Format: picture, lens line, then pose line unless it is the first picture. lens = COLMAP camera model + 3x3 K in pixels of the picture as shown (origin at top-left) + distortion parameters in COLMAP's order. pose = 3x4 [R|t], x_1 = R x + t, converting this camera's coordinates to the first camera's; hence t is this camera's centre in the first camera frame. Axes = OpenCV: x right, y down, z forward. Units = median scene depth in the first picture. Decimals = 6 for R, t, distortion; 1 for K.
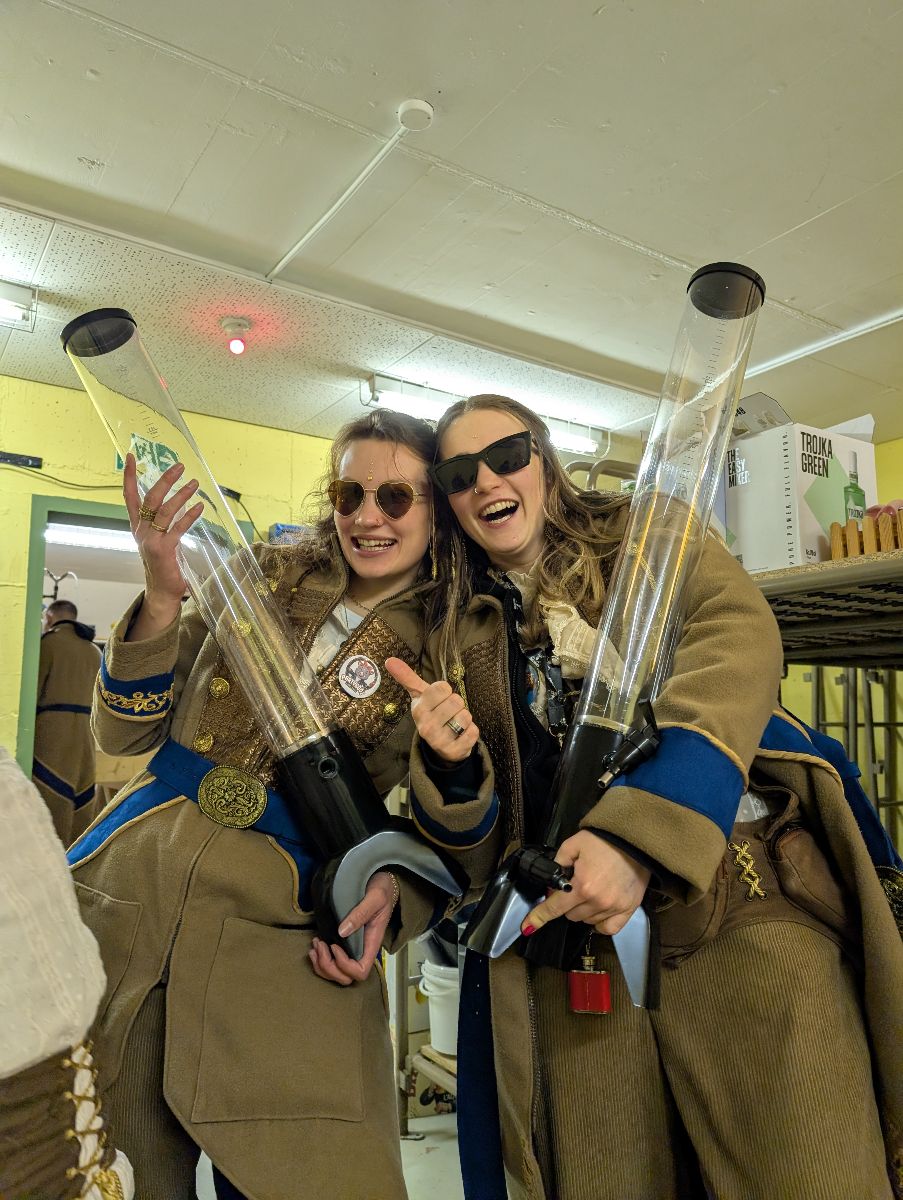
lens RADIAL K [[867.6, 0, 451.5], [0, 867.6, 600.0], [0, 0, 1]] dist [0.014459, -0.010207]
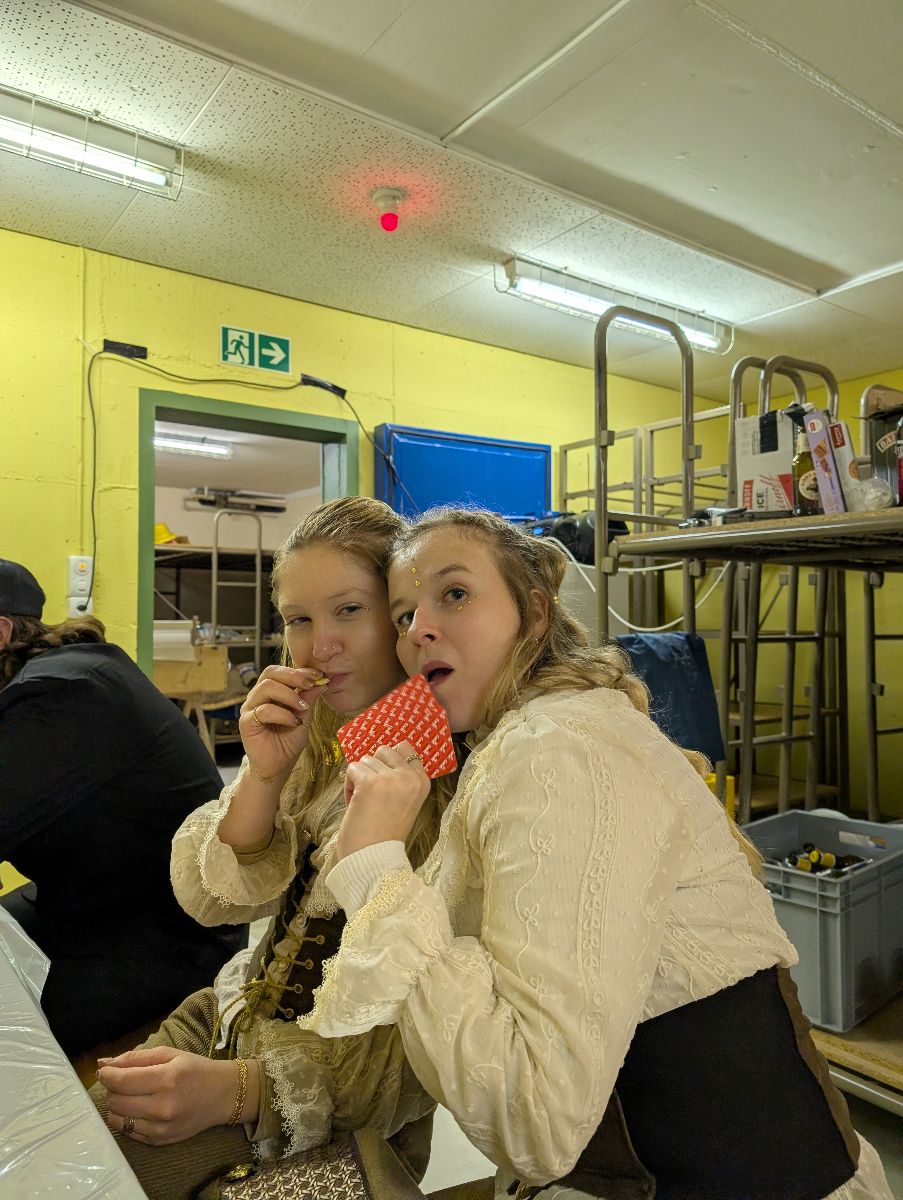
lens RADIAL K [[867.6, 0, 451.5], [0, 867.6, 600.0], [0, 0, 1]] dist [0.014459, -0.010207]
pose [[0.999116, -0.000549, 0.042030, -0.197163], [-0.003964, 0.994227, 0.107225, 0.001675], [-0.041846, -0.107297, 0.993346, 0.050511]]
